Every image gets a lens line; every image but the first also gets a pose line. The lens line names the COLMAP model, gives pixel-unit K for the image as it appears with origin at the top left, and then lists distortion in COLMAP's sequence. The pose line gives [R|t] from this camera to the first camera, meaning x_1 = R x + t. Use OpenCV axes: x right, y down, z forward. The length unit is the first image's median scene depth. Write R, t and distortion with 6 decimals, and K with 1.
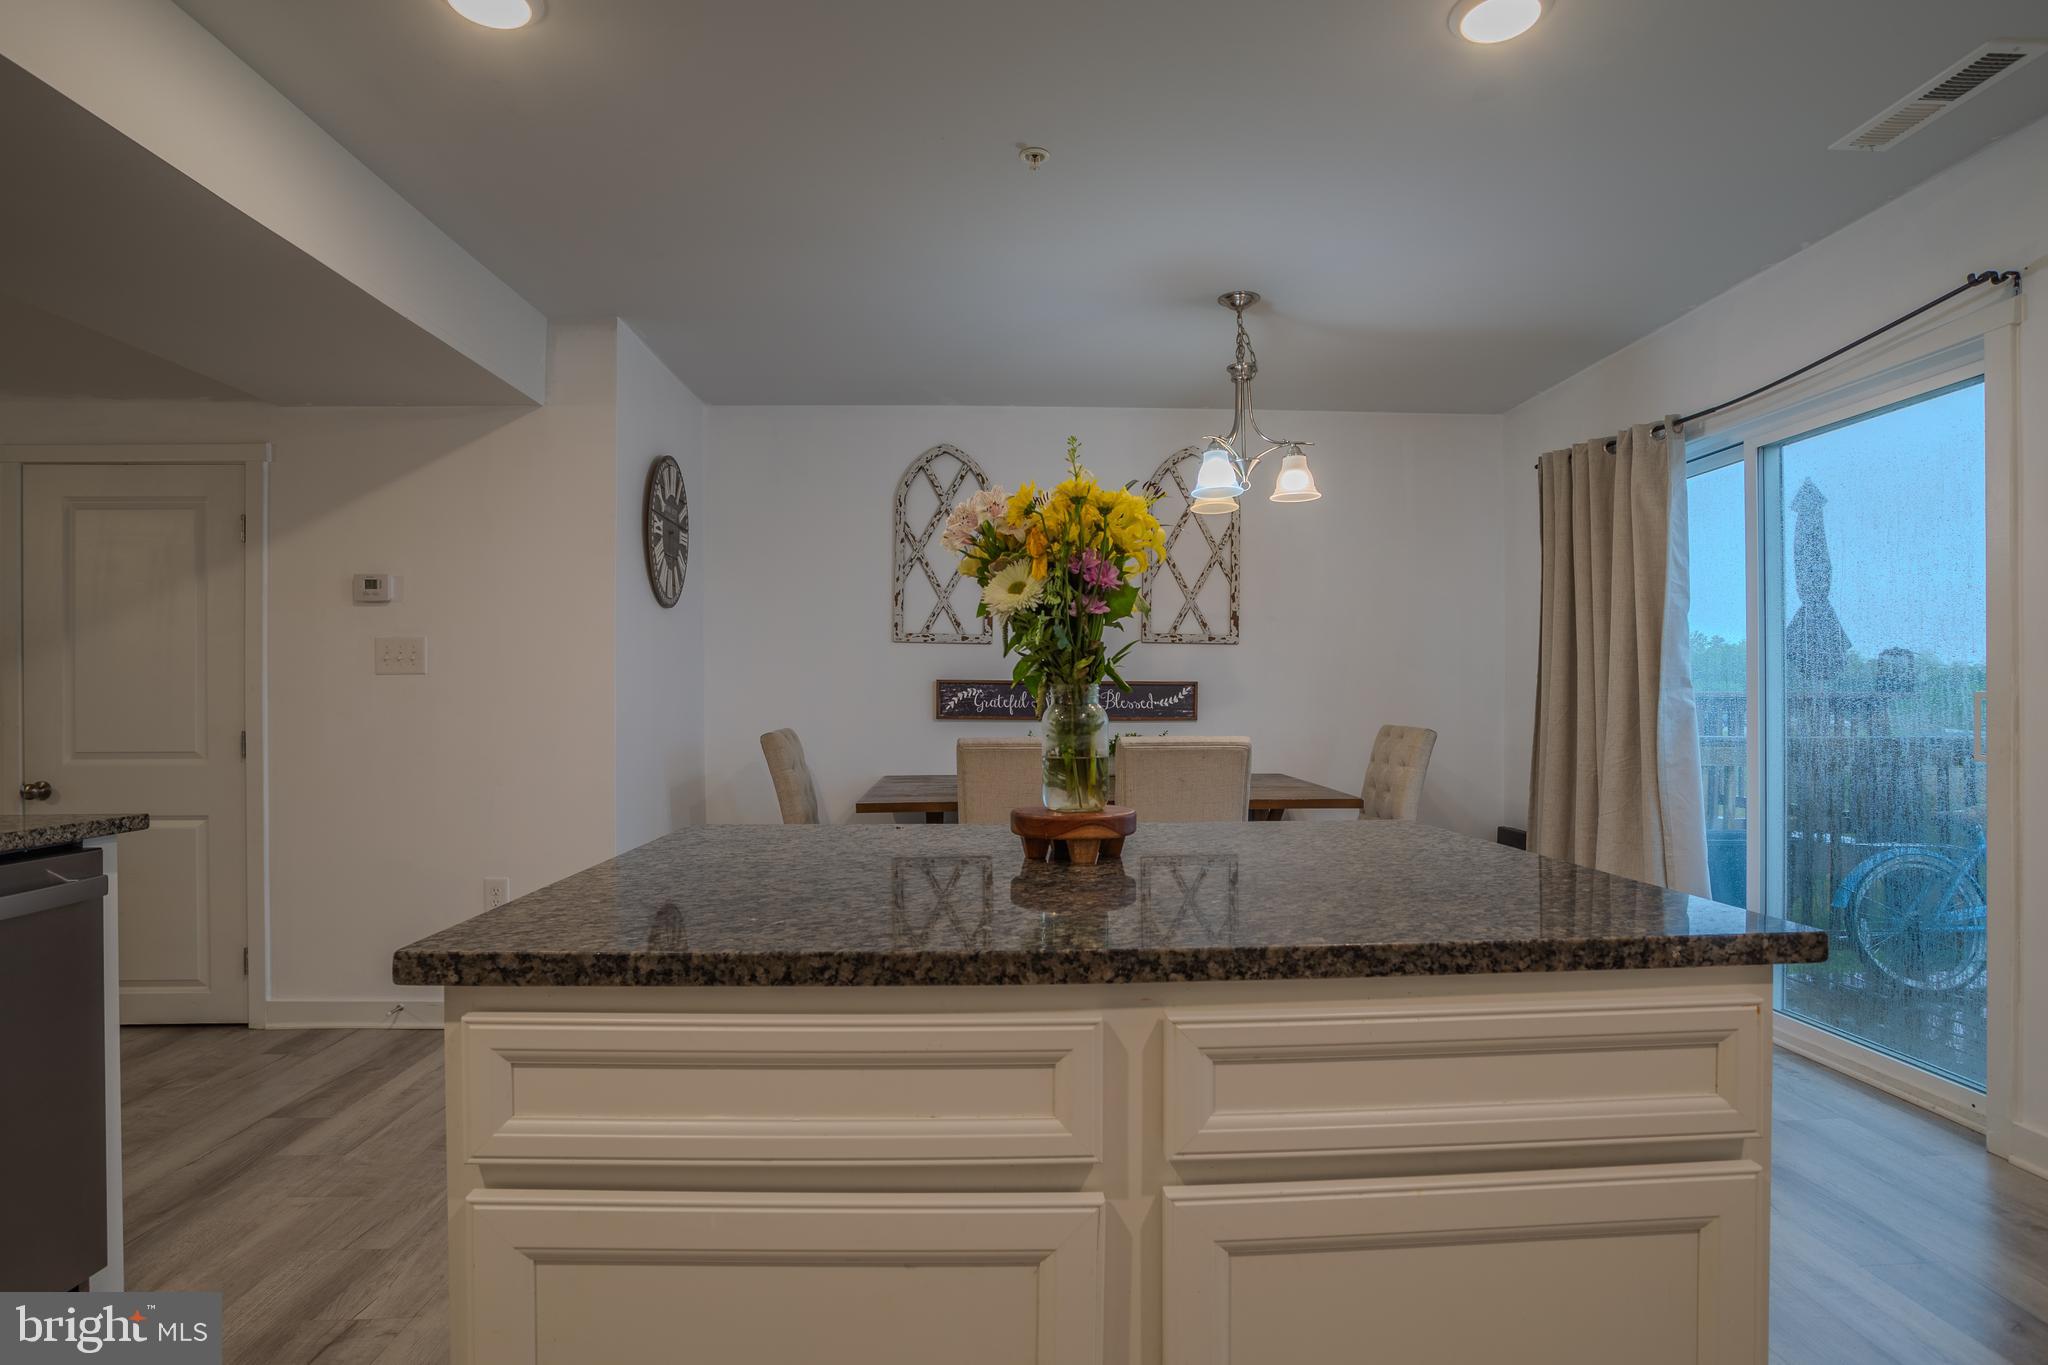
lens RADIAL K [[1048.2, 0, 1023.2], [0, 1048.2, 693.7], [0, 0, 1]] dist [-0.078350, 0.038676]
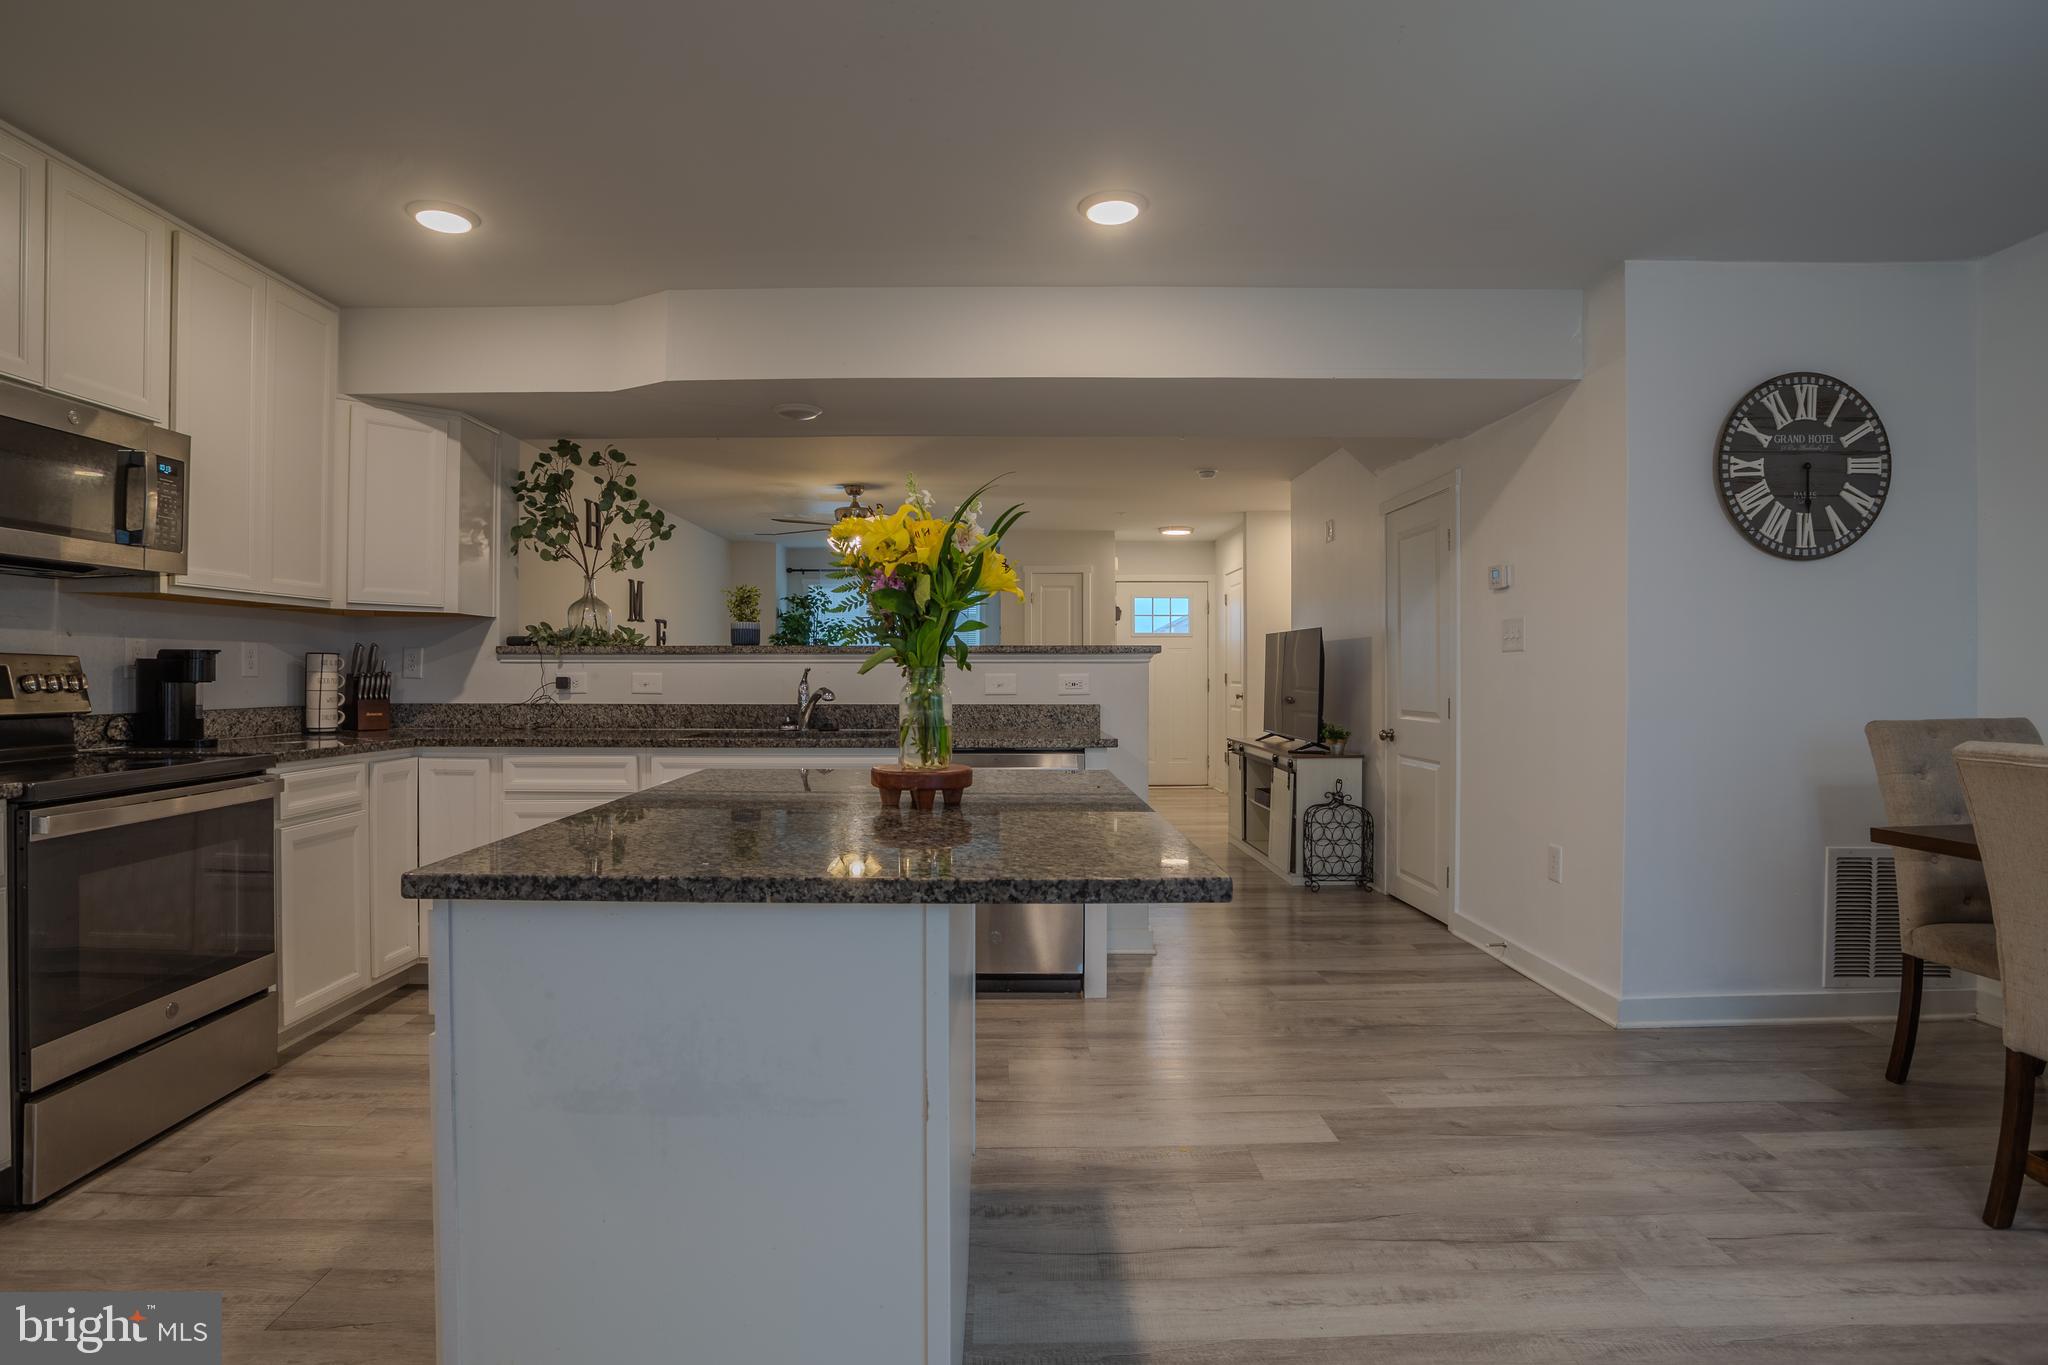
lens RADIAL K [[1040.1, 0, 1004.2], [0, 1040.1, 683.6], [0, 0, 1]] dist [-0.076579, 0.034046]
pose [[-0.036994, 0.012693, -0.999235, 0.401509], [0.007089, 0.999898, 0.012439, -0.001107], [0.999290, -0.006623, -0.037080, 0.355554]]
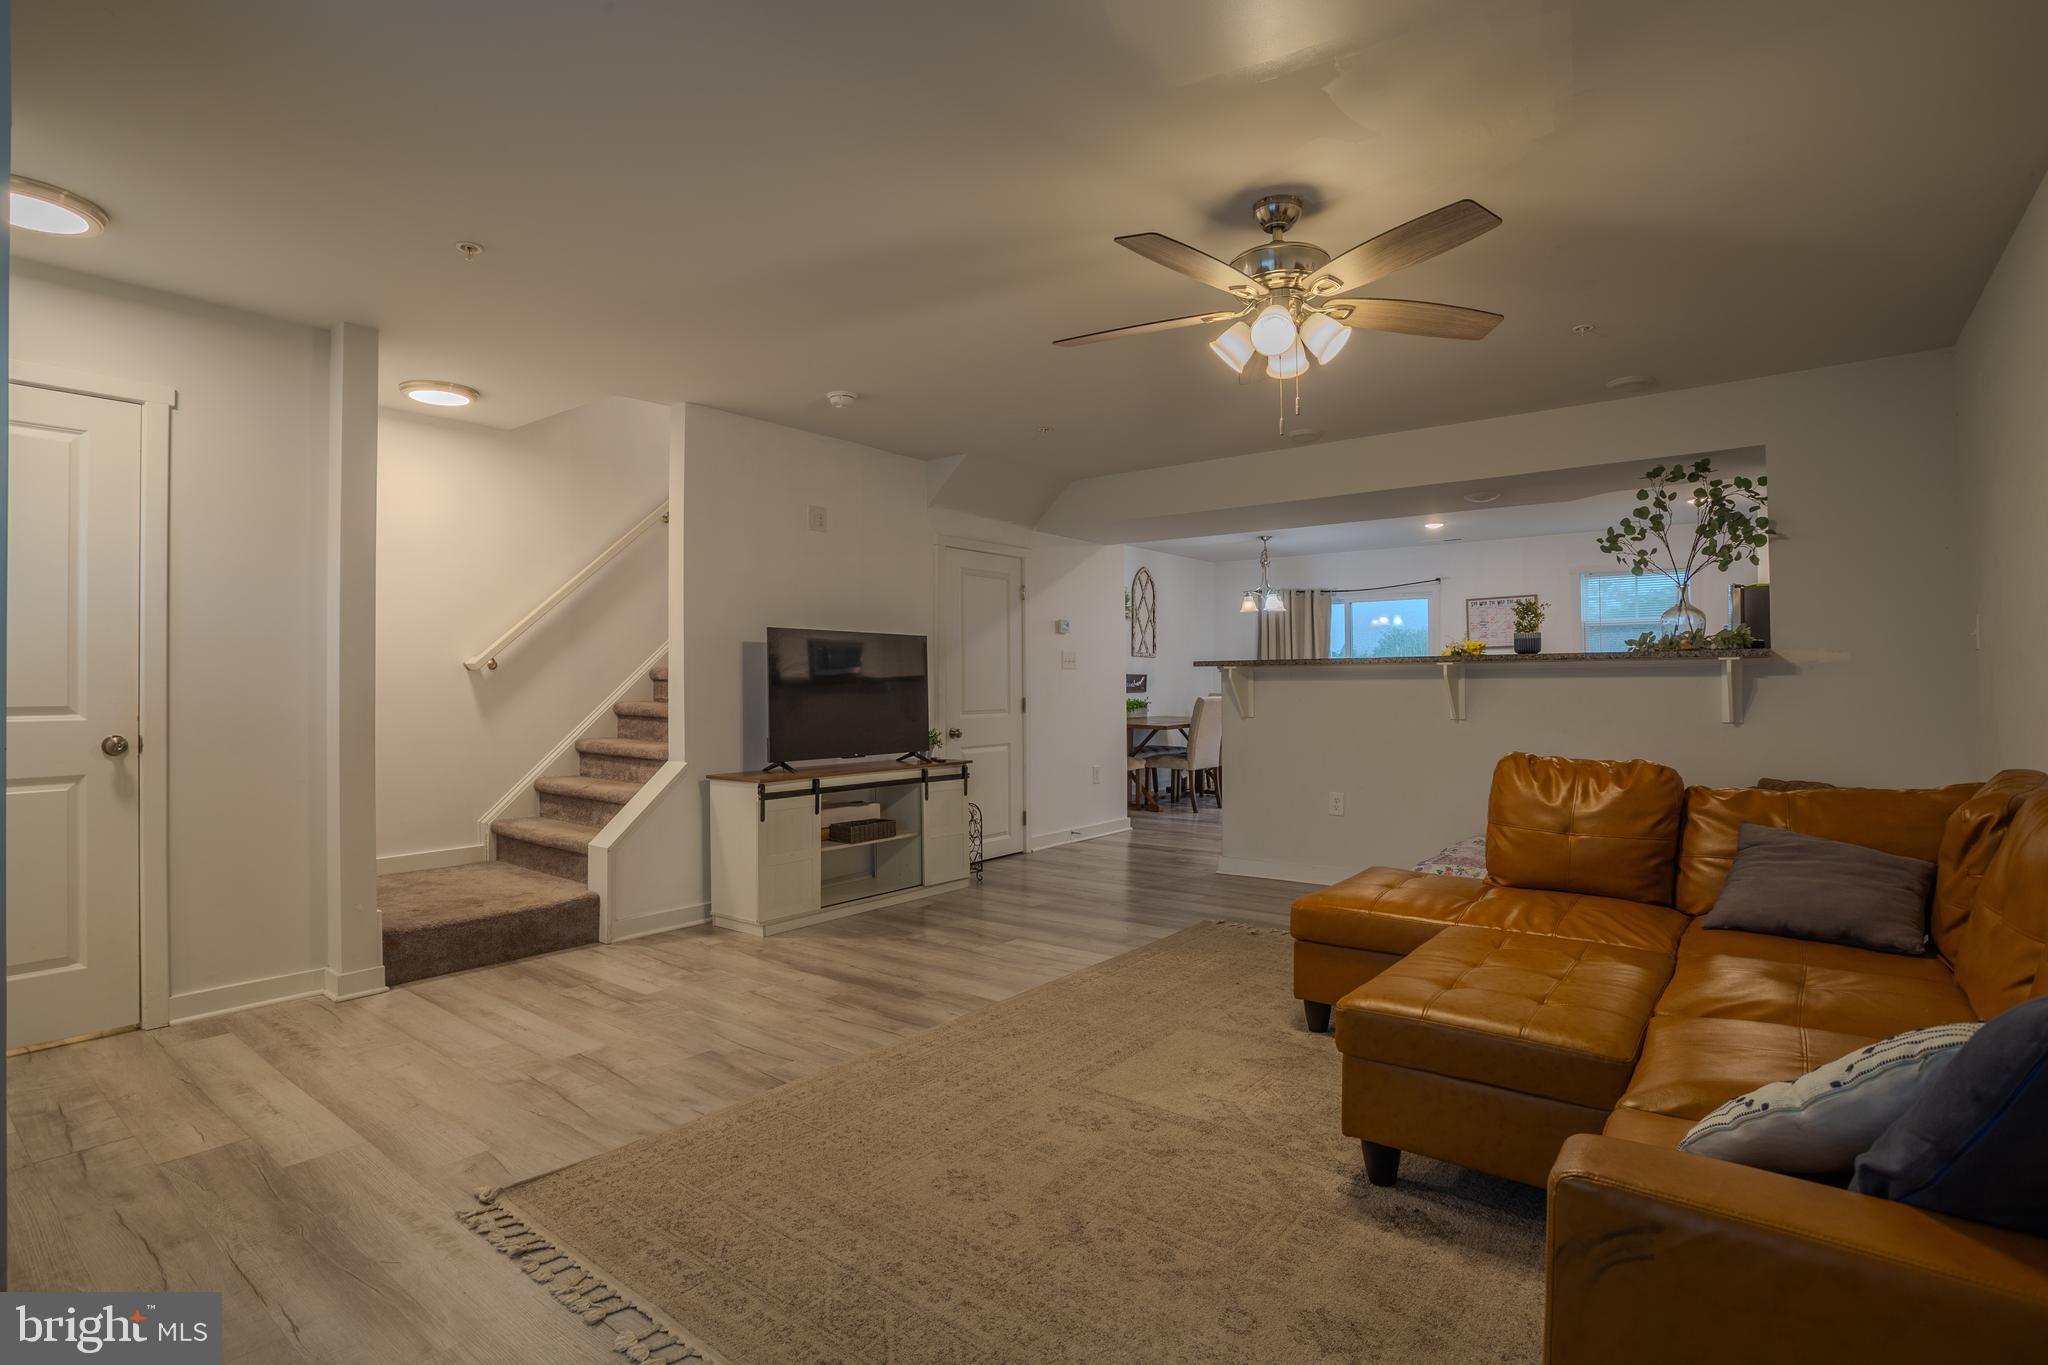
lens RADIAL K [[1013.1, 0, 1015.5], [0, 1013.1, 655.3], [0, 0, 1]] dist [-0.079981, 0.037083]
pose [[0.654504, 0.018848, 0.755824, -1.654879], [0.000402, 0.999680, -0.025277, 0.003861], [-0.756059, 0.016848, 0.654287, -0.180989]]
